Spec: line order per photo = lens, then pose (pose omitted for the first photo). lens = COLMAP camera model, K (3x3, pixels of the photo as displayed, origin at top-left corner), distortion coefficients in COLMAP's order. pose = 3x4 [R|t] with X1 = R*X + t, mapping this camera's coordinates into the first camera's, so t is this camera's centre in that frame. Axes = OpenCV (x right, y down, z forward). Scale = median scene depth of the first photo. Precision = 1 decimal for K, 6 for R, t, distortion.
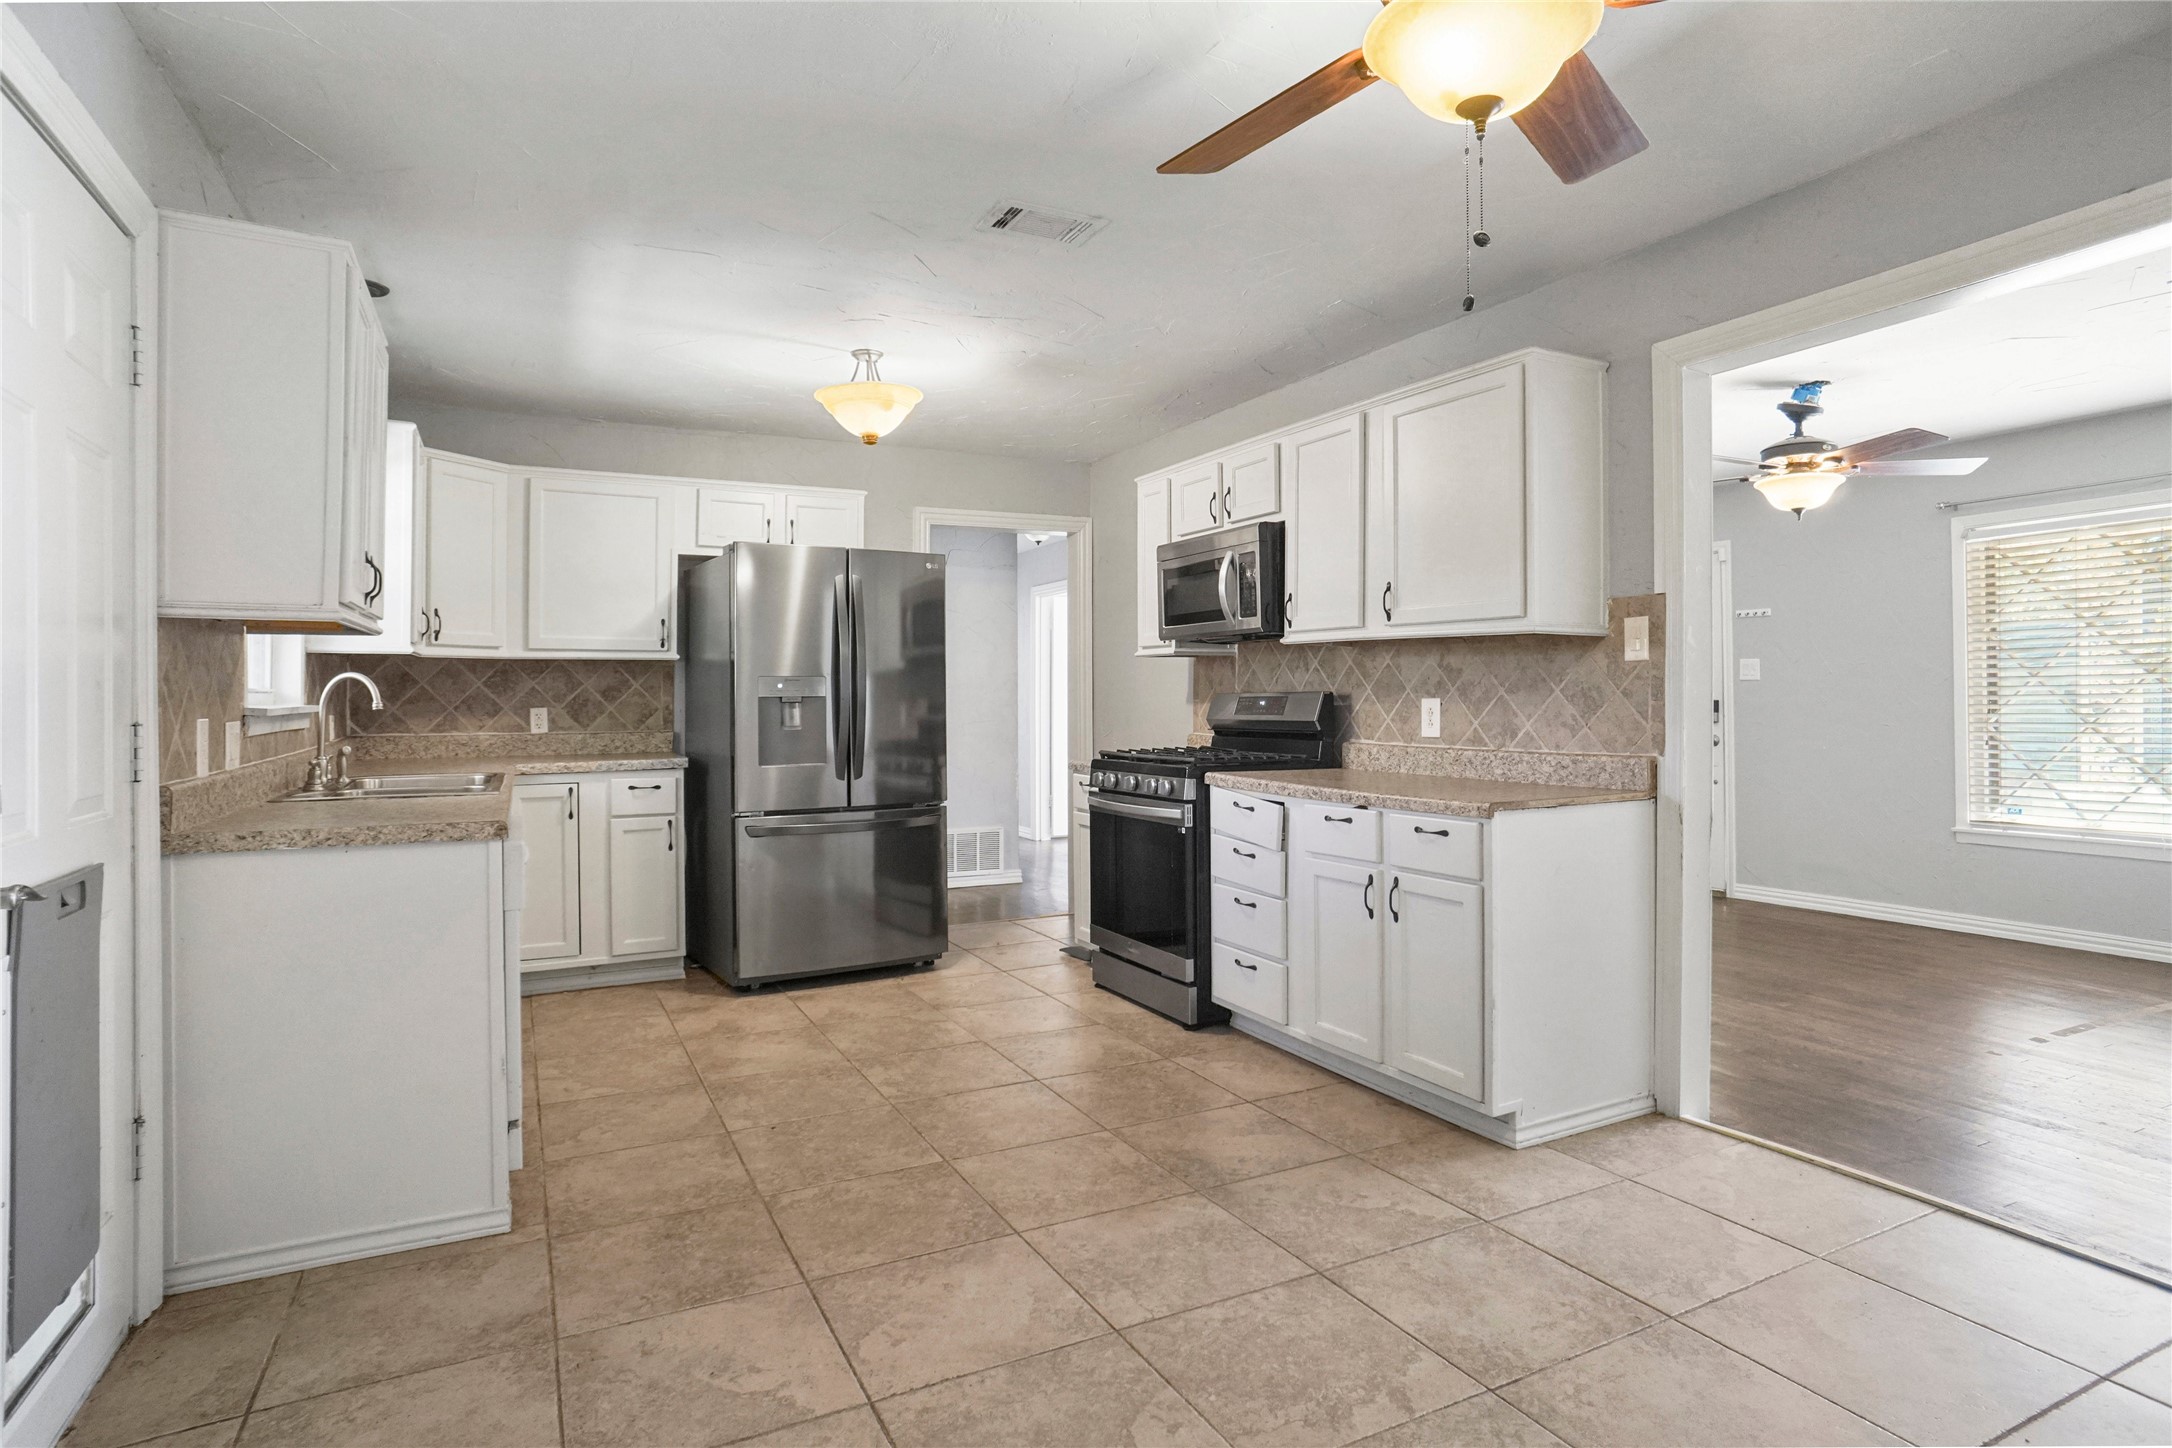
lens RADIAL K [[1175.7, 0, 1100.9], [0, 1175.7, 683.3], [0, 0, 1]] dist [-0.068199, 0.044775]
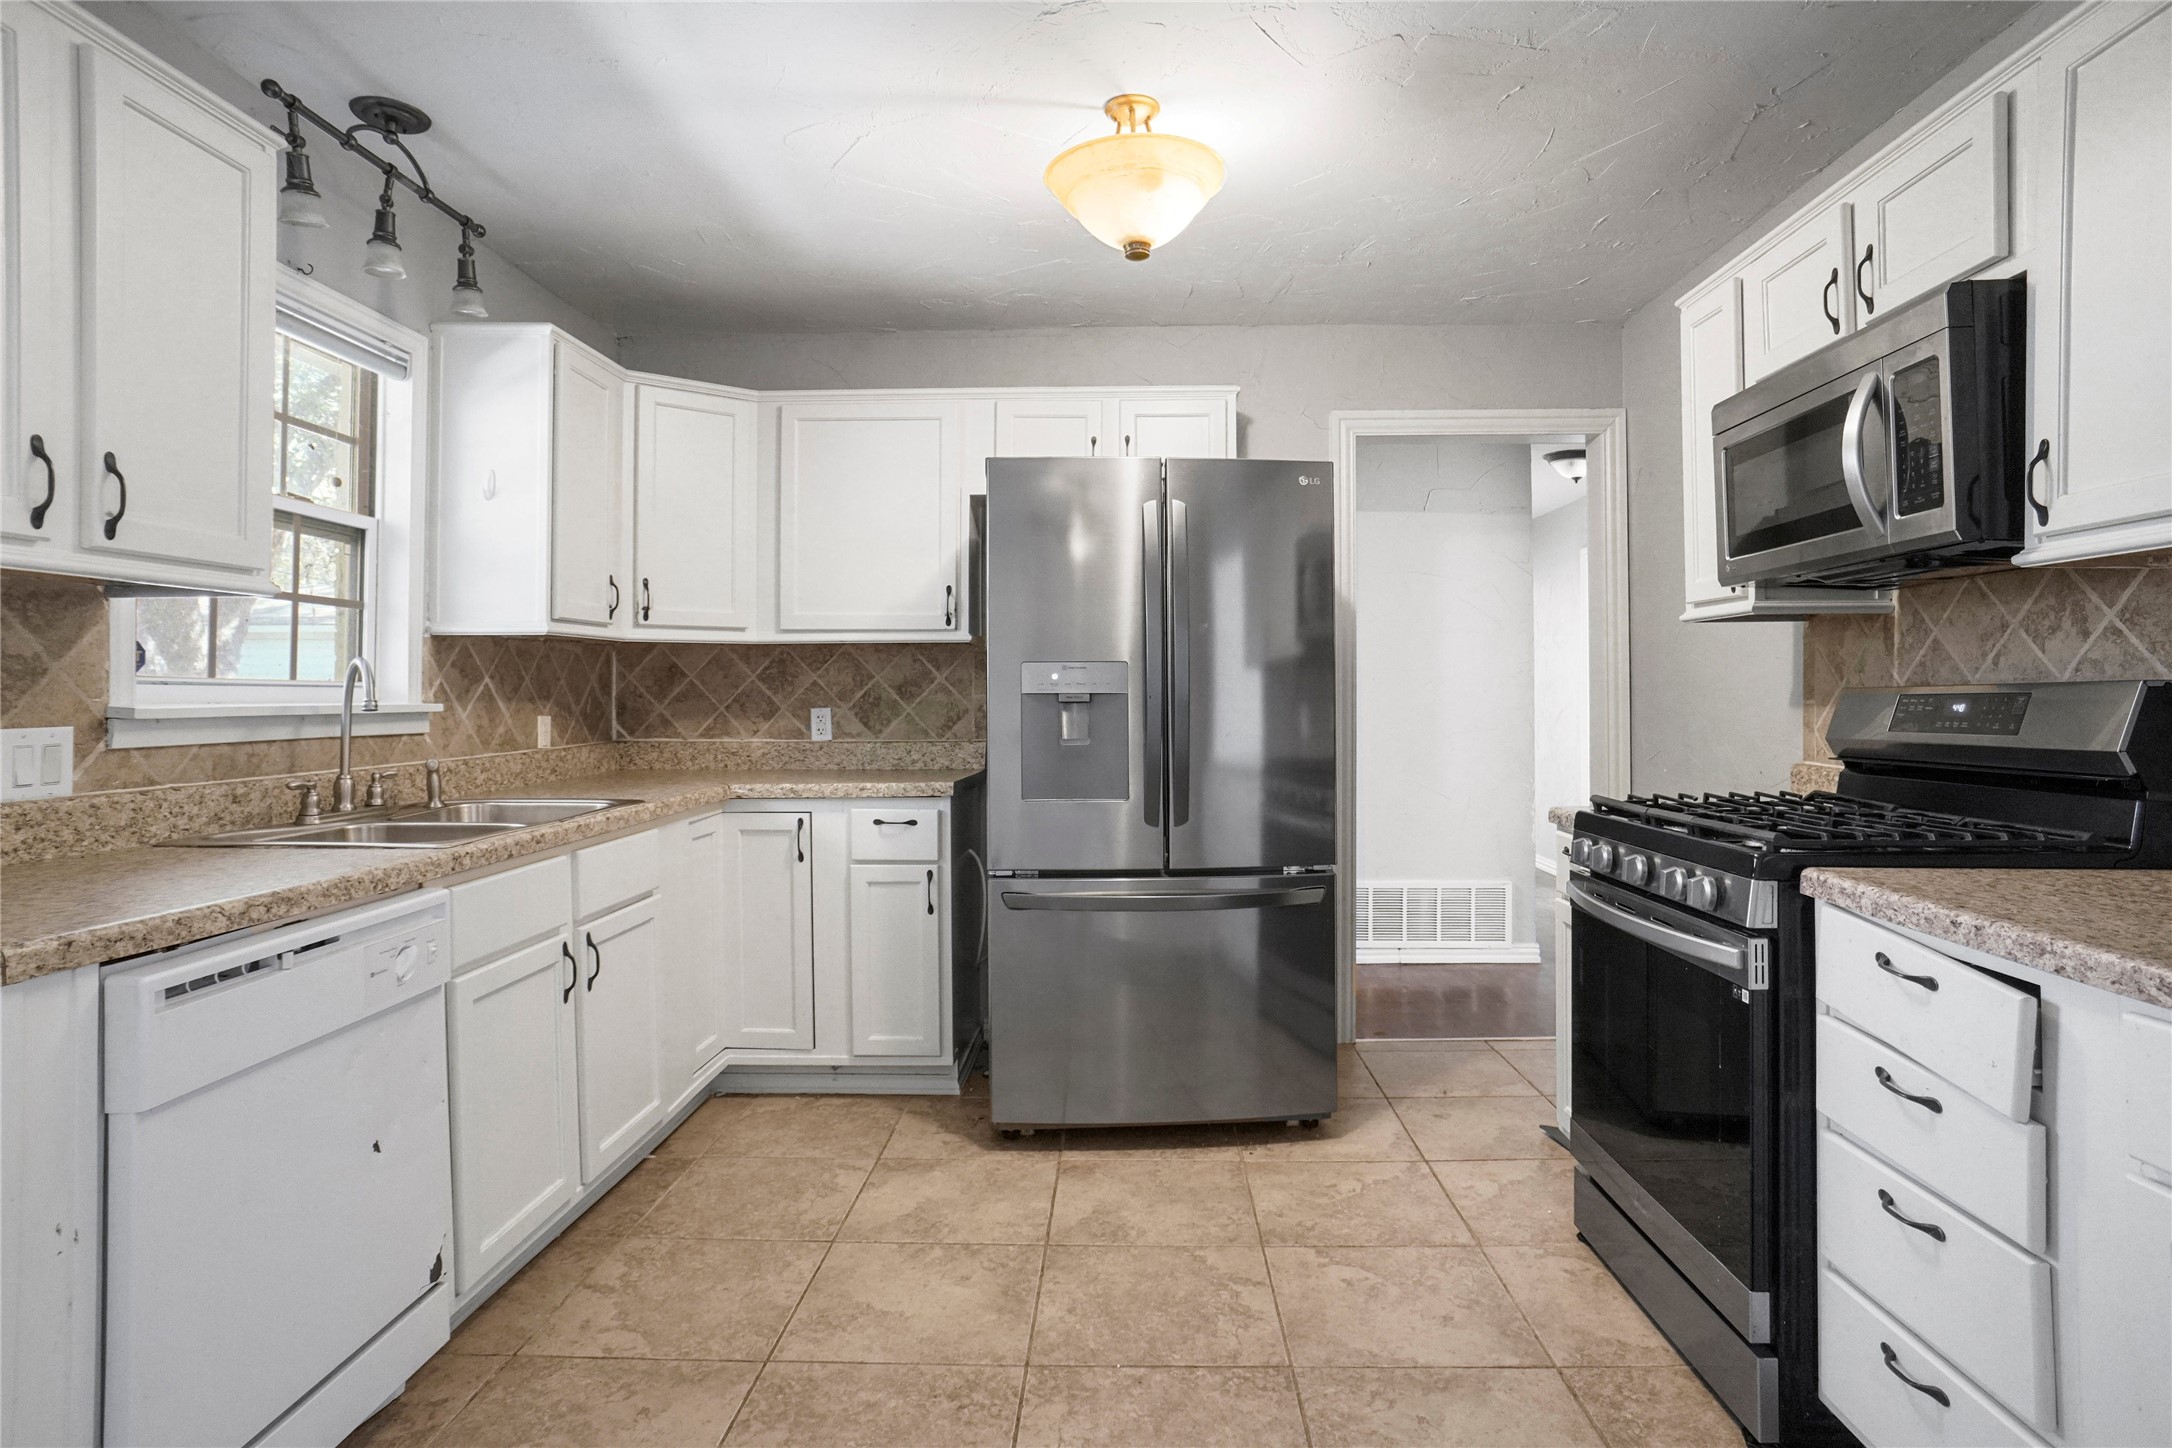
lens RADIAL K [[1175.7, 0, 1100.9], [0, 1175.7, 683.3], [0, 0, 1]] dist [-0.068199, 0.044775]
pose [[0.877368, -0.003212, -0.479807, 0.060581], [0.003029, 0.999995, -0.001156, 0.007046], [0.479808, -0.000439, 0.877373, 0.462826]]
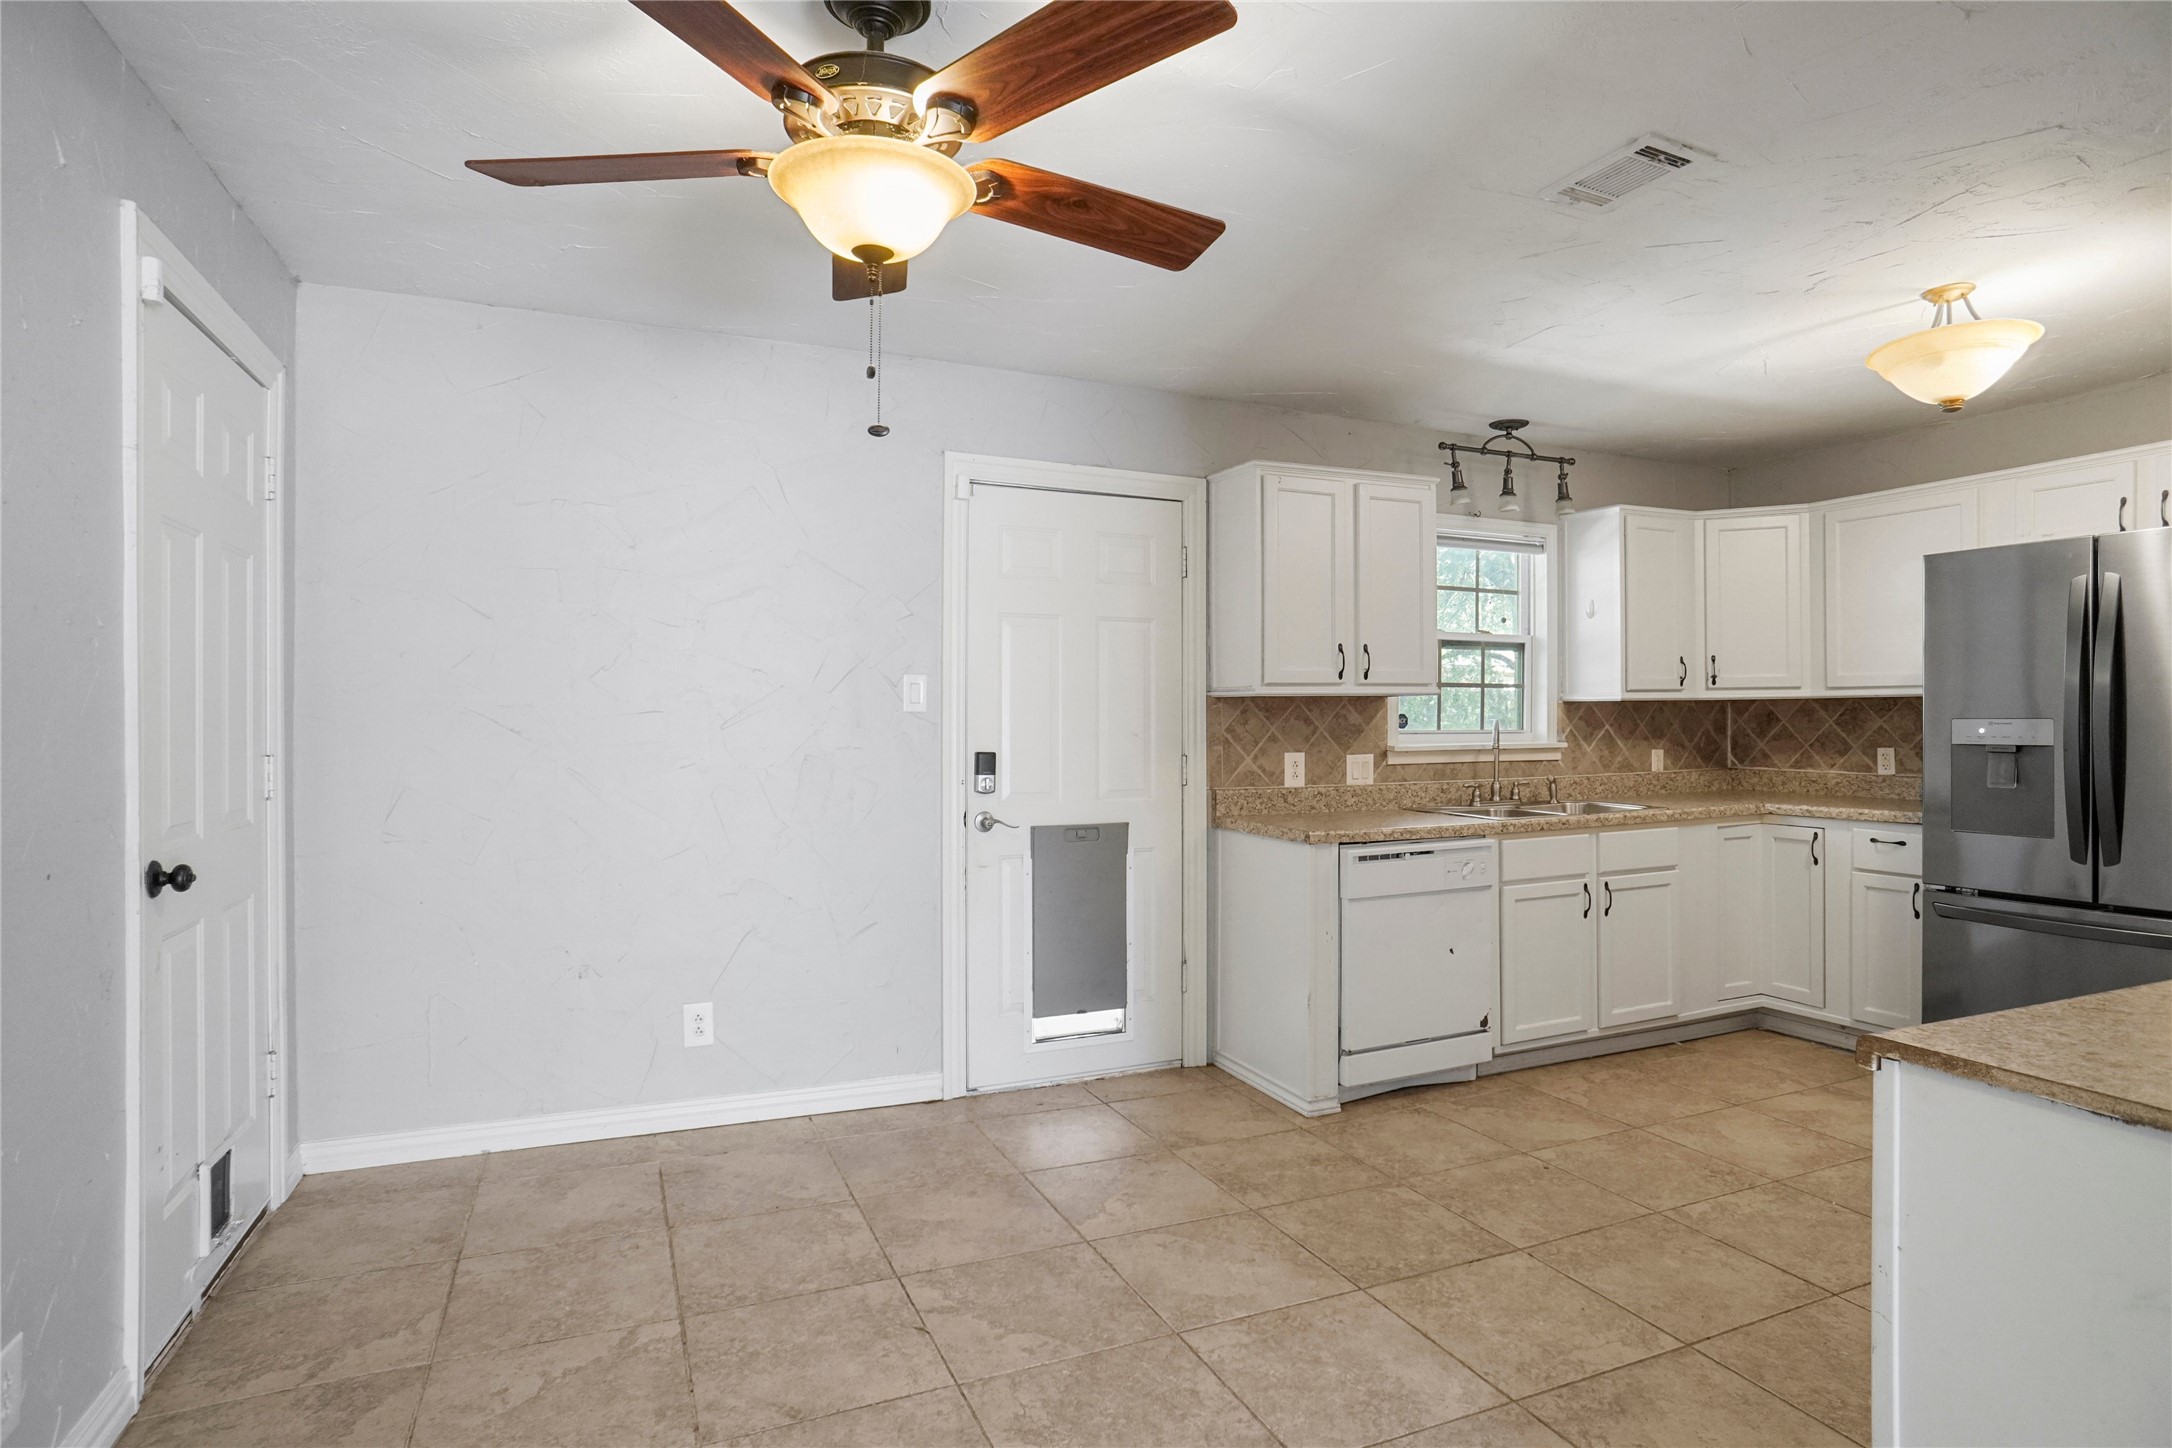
lens RADIAL K [[1137.8, 0, 1086.0], [0, 1137.8, 724.0], [0, 0, 1]] dist [-0.069869, 0.038190]
pose [[-0.067441, 0.011332, -0.997659, 0.518286], [0.013866, 0.999850, 0.010419, -0.018603], [0.997627, -0.013130, -0.067588, 0.473814]]
